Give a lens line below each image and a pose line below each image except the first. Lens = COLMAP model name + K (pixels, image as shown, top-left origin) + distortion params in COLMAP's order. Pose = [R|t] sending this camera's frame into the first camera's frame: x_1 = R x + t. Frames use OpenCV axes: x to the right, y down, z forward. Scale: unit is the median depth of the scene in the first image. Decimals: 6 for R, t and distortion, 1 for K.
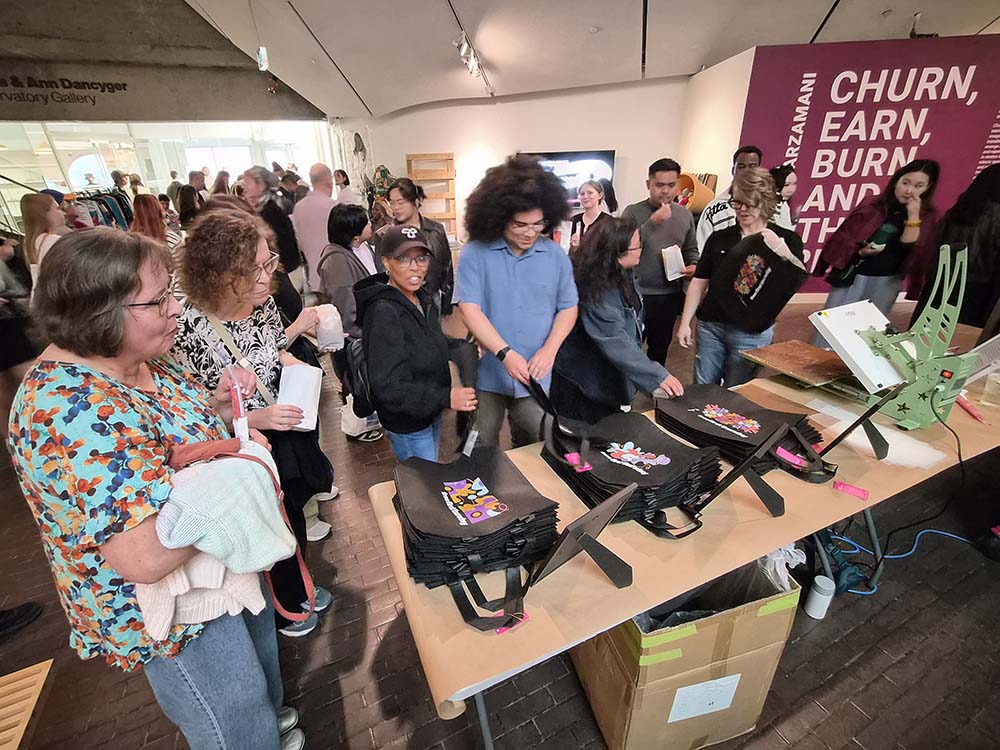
lens RADIAL K [[445.4, 0, 488.2], [0, 445.4, 360.3], [0, 0, 1]] dist [-0.012714, 0.001381]
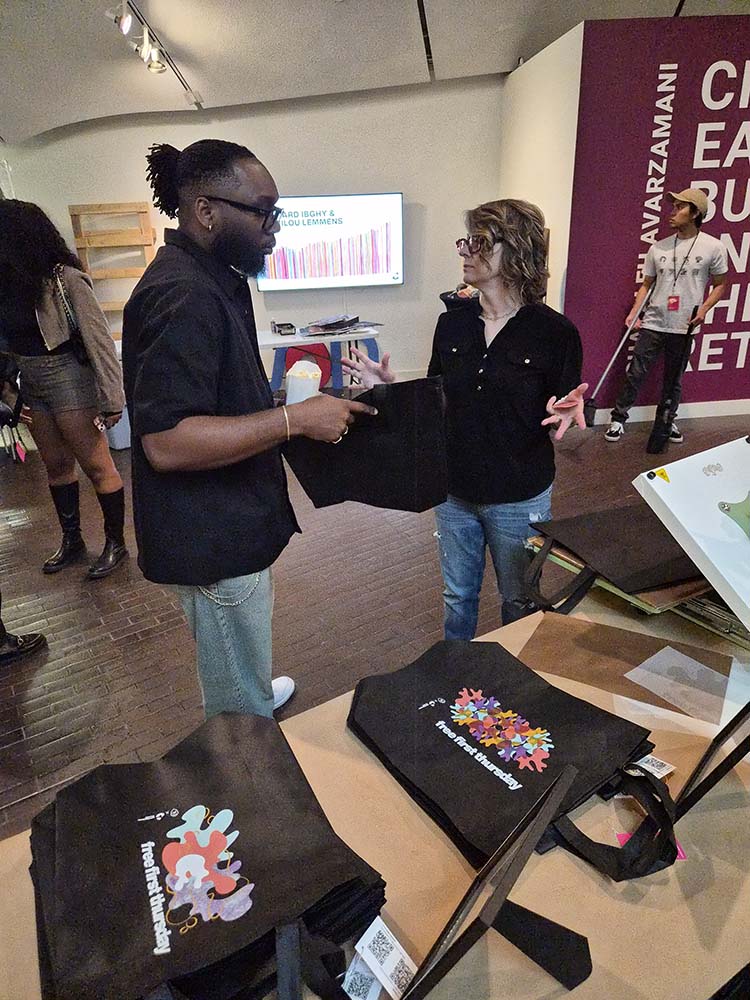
lens RADIAL K [[657.8, 0, 369.2], [0, 657.8, 494.5], [0, 0, 1]] dist [0.028049, -0.029365]
pose [[0.989094, -0.072543, 0.128178, 0.123171], [0.076196, 0.996808, -0.023824, -0.031170], [-0.126041, 0.033331, 0.991465, 0.111469]]
